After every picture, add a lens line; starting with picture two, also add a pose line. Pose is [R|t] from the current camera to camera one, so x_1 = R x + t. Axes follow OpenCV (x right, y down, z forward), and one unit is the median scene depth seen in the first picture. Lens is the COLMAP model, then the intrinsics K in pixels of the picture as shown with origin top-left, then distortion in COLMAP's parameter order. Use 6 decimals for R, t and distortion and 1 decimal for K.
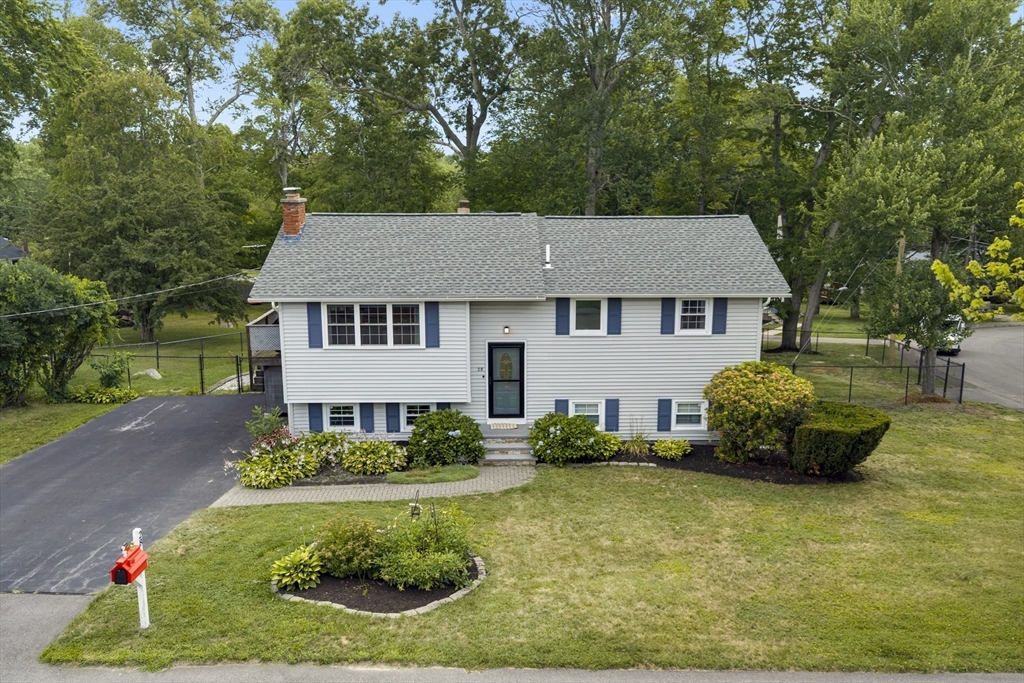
lens RADIAL K [[828.3, 0, 512.0], [0, 828.3, 341.5], [0, 0, 1]] dist [0.063208, -0.000976]
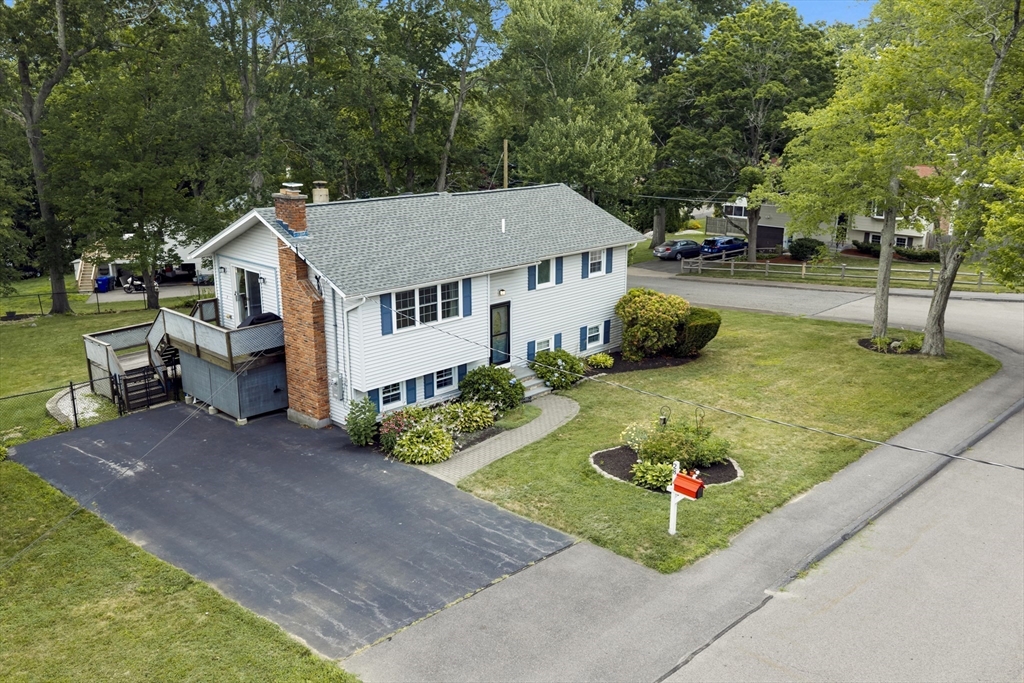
lens RADIAL K [[828.3, 0, 512.0], [0, 828.3, 341.5], [0, 0, 1]] dist [0.063208, -0.000976]
pose [[0.693776, -0.184797, 0.696078, -0.855321], [0.129878, 0.982776, 0.131462, -0.101271], [-0.708383, -0.000800, 0.705828, 0.131281]]
